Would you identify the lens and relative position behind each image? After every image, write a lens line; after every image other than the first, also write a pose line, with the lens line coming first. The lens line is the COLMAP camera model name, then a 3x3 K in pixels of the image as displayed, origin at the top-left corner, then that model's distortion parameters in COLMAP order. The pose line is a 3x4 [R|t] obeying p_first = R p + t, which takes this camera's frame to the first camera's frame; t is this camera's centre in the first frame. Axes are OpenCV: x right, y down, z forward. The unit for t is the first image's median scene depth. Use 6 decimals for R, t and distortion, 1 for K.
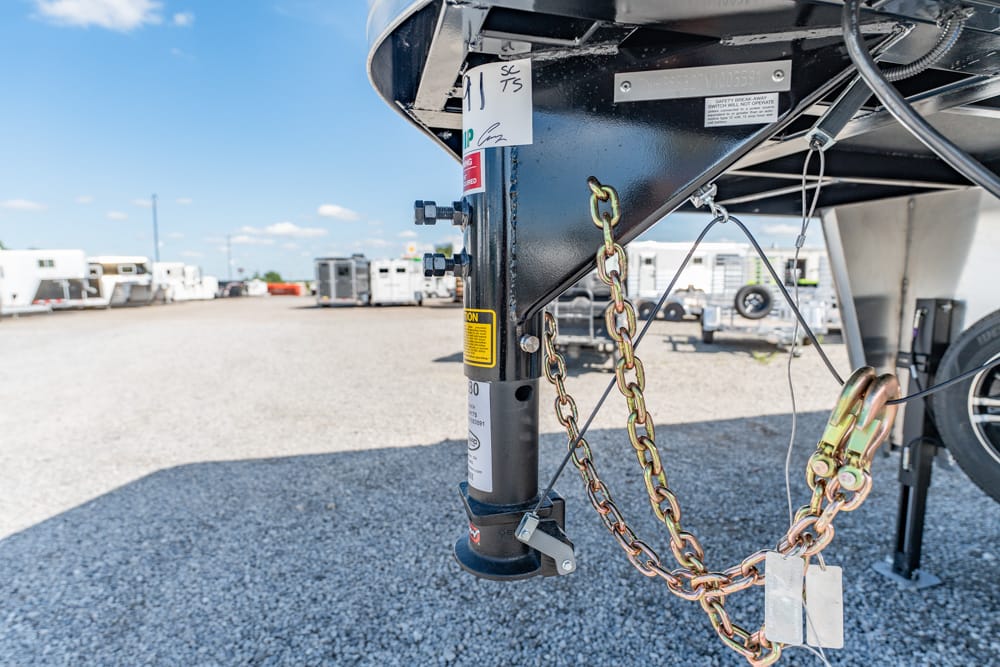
lens RADIAL K [[515.7, 0, 513.7], [0, 515.7, 324.5], [0, 0, 1]] dist [-0.002039, -0.000251]
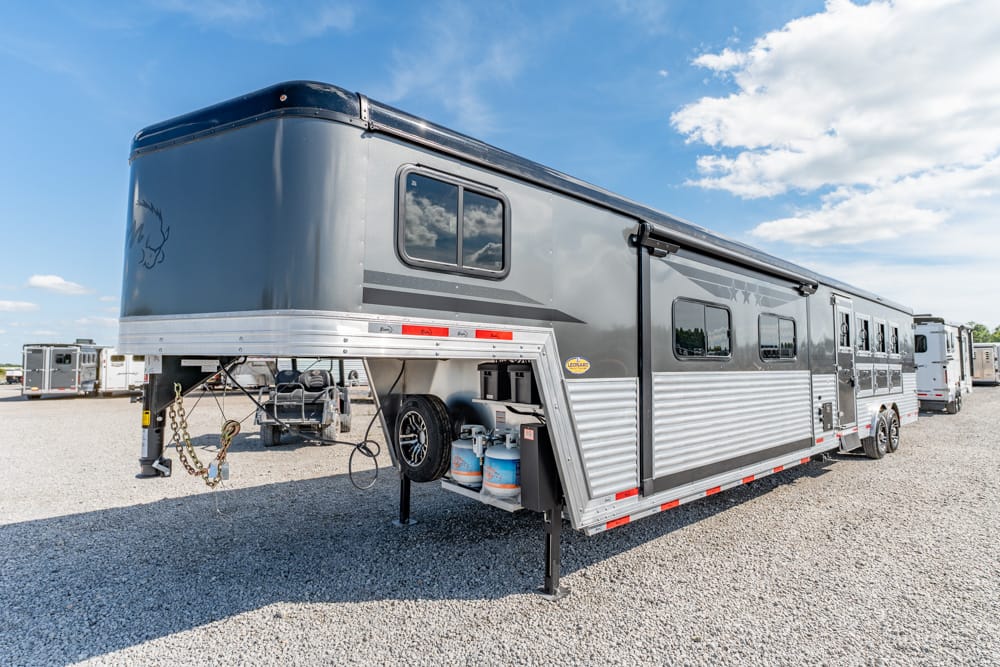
lens RADIAL K [[479.1, 0, 500.0], [0, 479.1, 333.5], [0, 0, 1]] dist [-0.001208, -0.000554]
pose [[0.909822, 0.028730, 0.414004, 0.143549], [0.033647, 0.989210, -0.142592, -0.000025], [-0.413633, 0.143663, 0.899037, -0.586787]]
